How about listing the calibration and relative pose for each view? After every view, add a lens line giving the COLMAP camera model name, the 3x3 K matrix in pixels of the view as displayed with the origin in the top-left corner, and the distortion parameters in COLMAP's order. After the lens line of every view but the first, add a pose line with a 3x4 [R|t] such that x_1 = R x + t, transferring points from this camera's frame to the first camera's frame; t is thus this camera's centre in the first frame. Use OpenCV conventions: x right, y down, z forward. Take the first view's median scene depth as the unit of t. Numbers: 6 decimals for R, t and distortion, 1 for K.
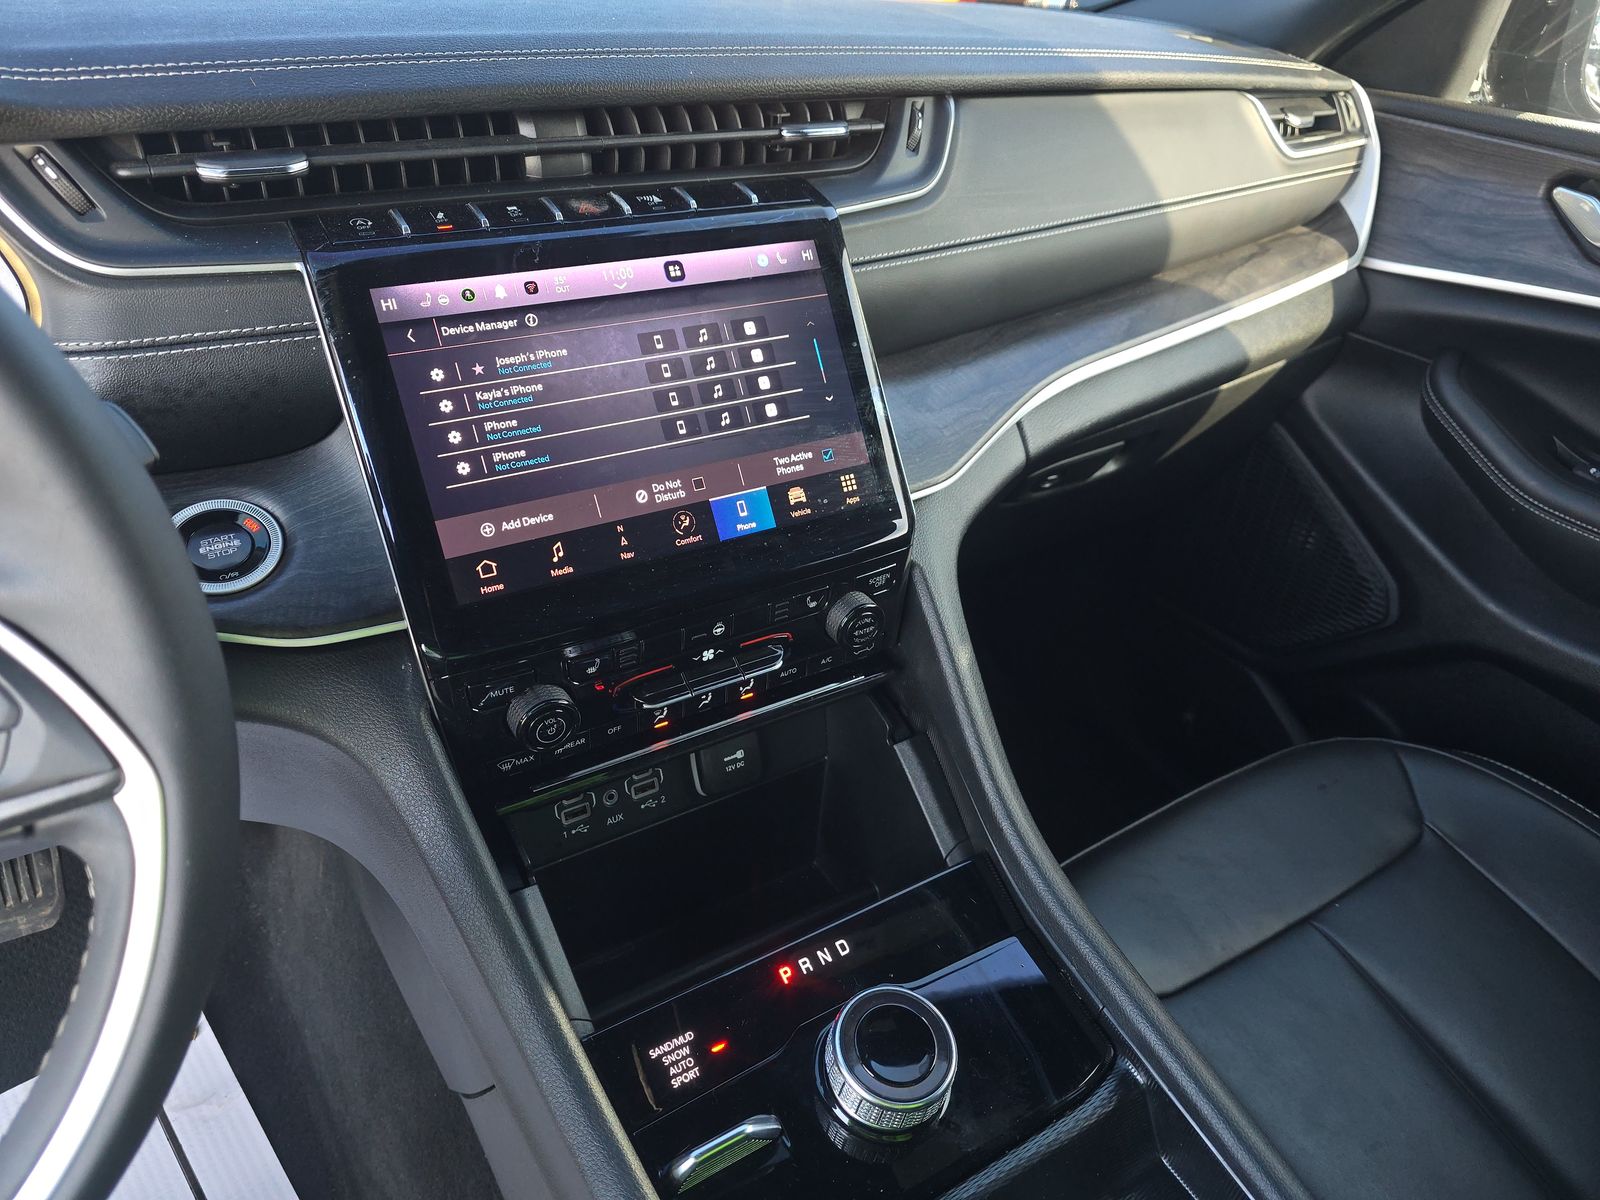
lens RADIAL K [[1077.5, 0, 800.0], [0, 1077.5, 600.0], [0, 0, 1]] dist [0.084364, -0.131880]
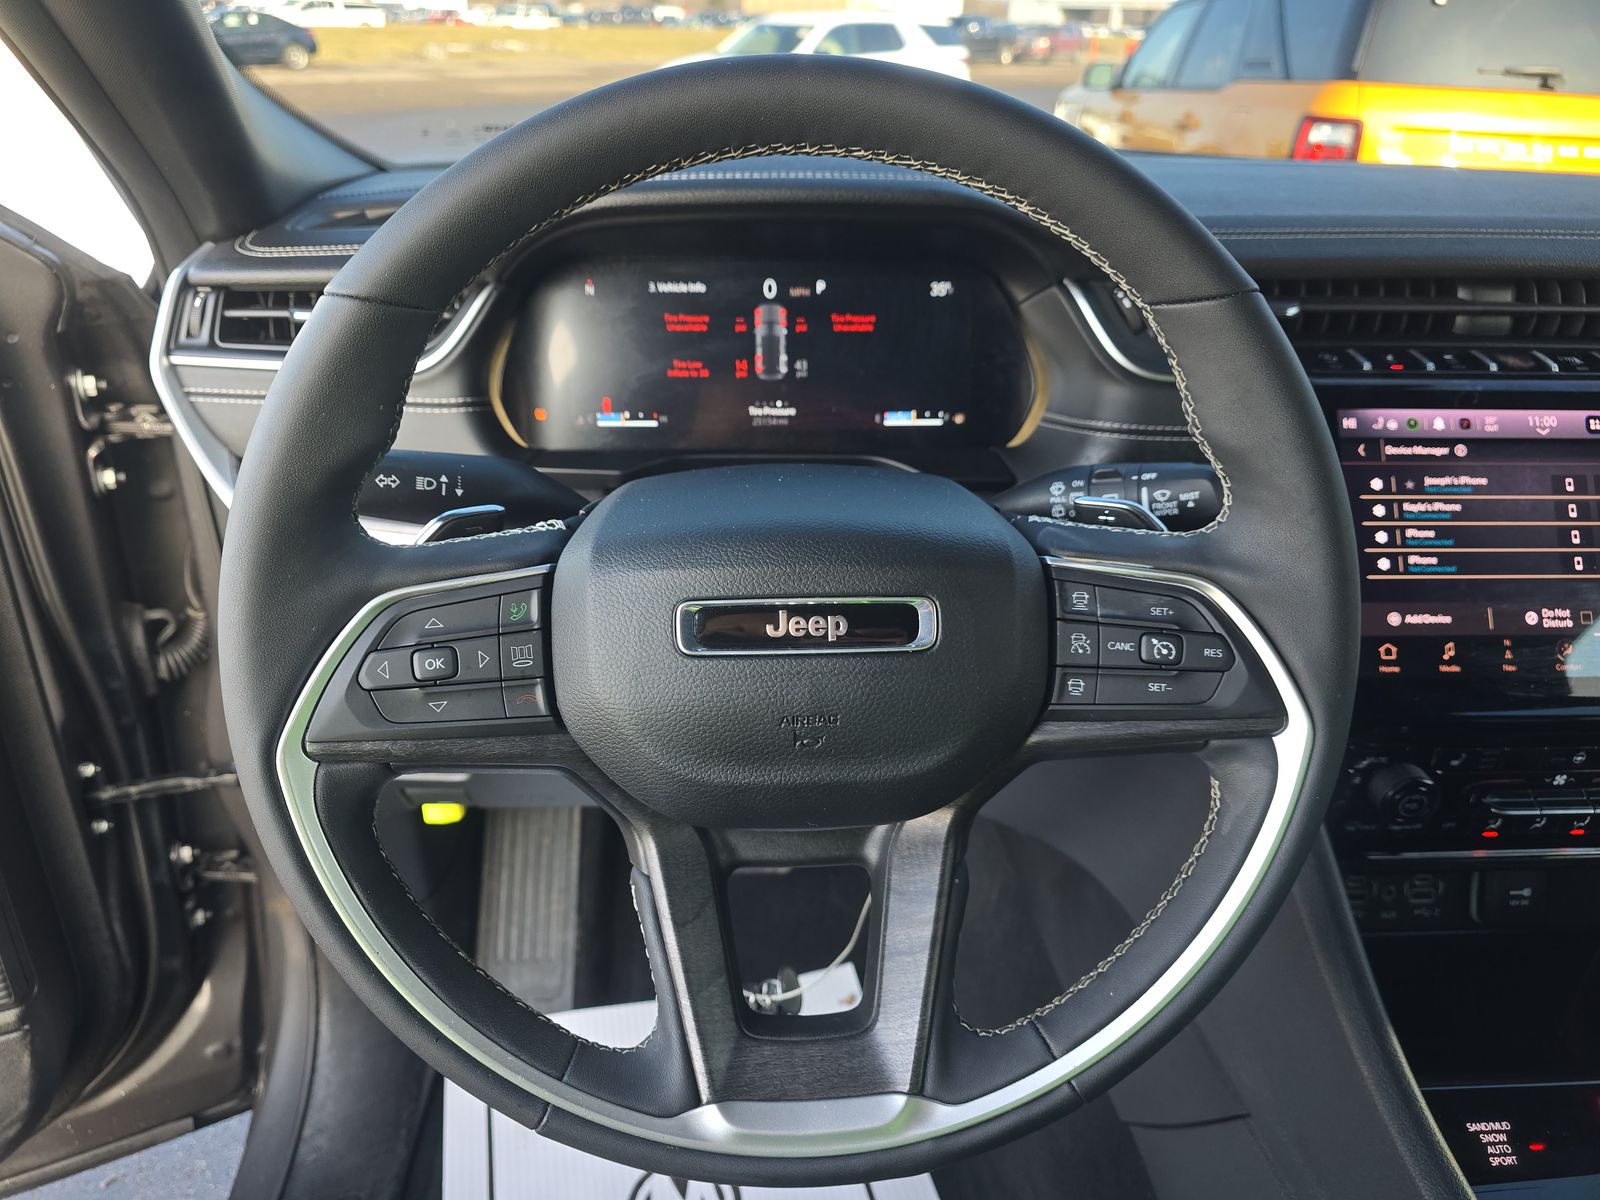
lens RADIAL K [[1093.6, 0, 800.0], [0, 1093.6, 600.0], [0, 0, 1]] dist [-0.007885, -0.006661]
pose [[0.878928, 0.185281, -0.439496, -0.328980], [-0.238893, 0.968561, -0.069429, 0.143380], [0.412815, 0.166015, 0.895557, -0.294375]]
